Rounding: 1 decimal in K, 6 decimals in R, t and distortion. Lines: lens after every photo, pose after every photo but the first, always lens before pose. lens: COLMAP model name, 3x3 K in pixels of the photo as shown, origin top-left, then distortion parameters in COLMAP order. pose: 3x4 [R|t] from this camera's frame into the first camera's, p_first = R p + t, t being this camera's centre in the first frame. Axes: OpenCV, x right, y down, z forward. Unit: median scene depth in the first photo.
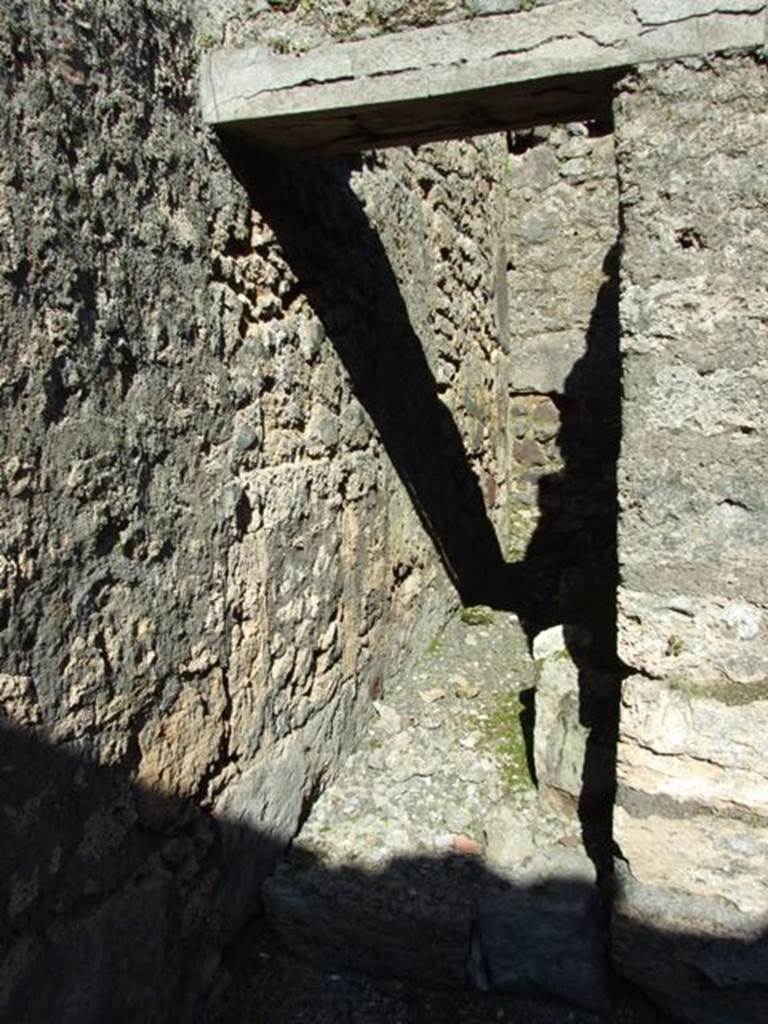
lens RADIAL K [[830.8, 0, 326.6], [0, 830.8, 519.5], [0, 0, 1]] dist [-0.060066, 0.044956]
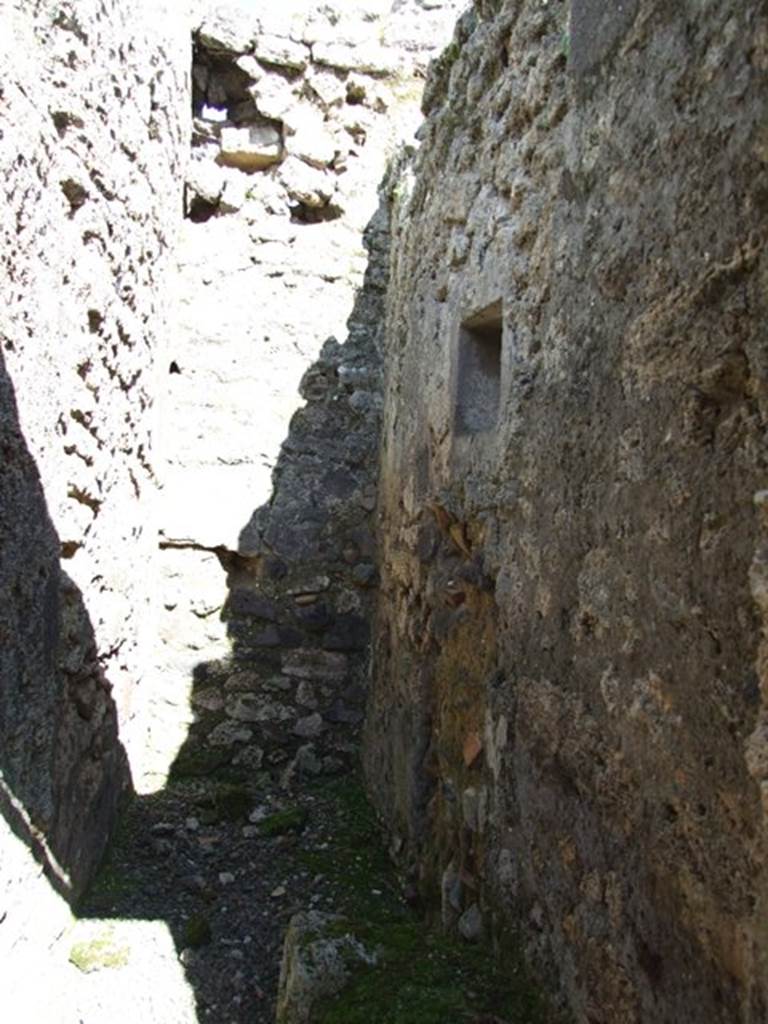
lens RADIAL K [[816.4, 0, 364.2], [0, 816.4, 499.1], [0, 0, 1]] dist [-0.069180, 0.065360]
pose [[0.864237, 0.100248, 0.492996, 0.037187], [-0.020731, 0.986209, -0.164199, -0.102208], [-0.502658, 0.131686, 0.854397, 0.409610]]
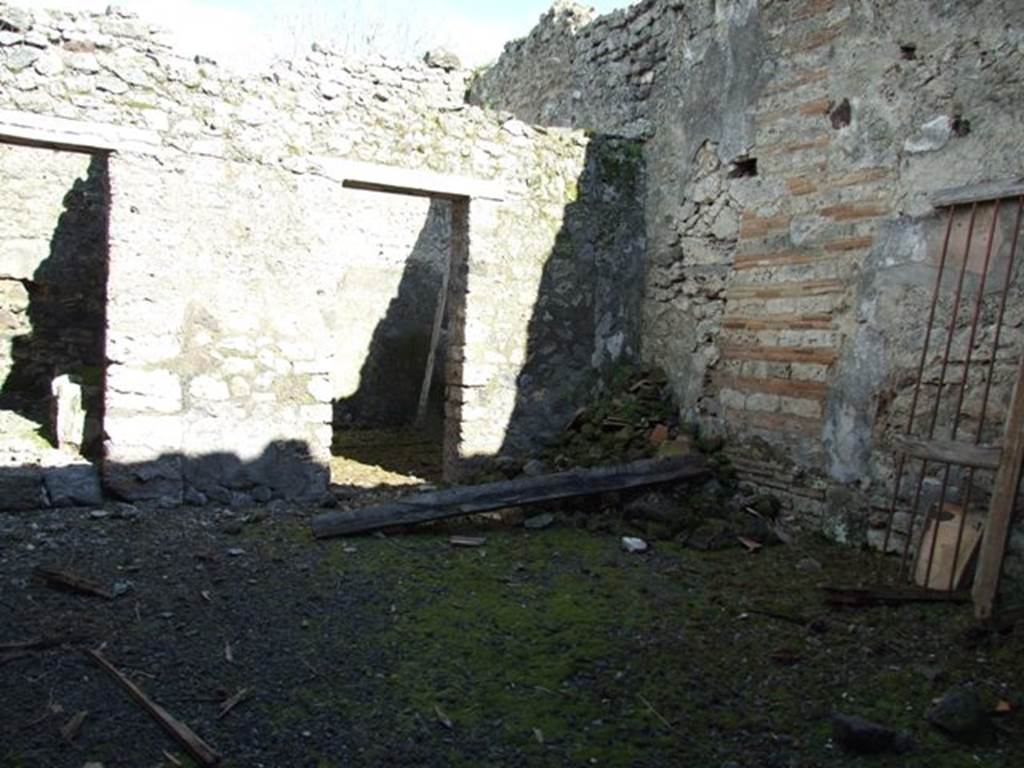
lens RADIAL K [[967.4, 0, 558.0], [0, 967.4, 387.5], [0, 0, 1]] dist [-0.058286, 0.063166]
pose [[0.644666, 0.037554, 0.763542, -0.499612], [0.044449, 0.995262, -0.086480, 0.279562], [-0.763171, 0.089689, 0.639942, -0.979860]]
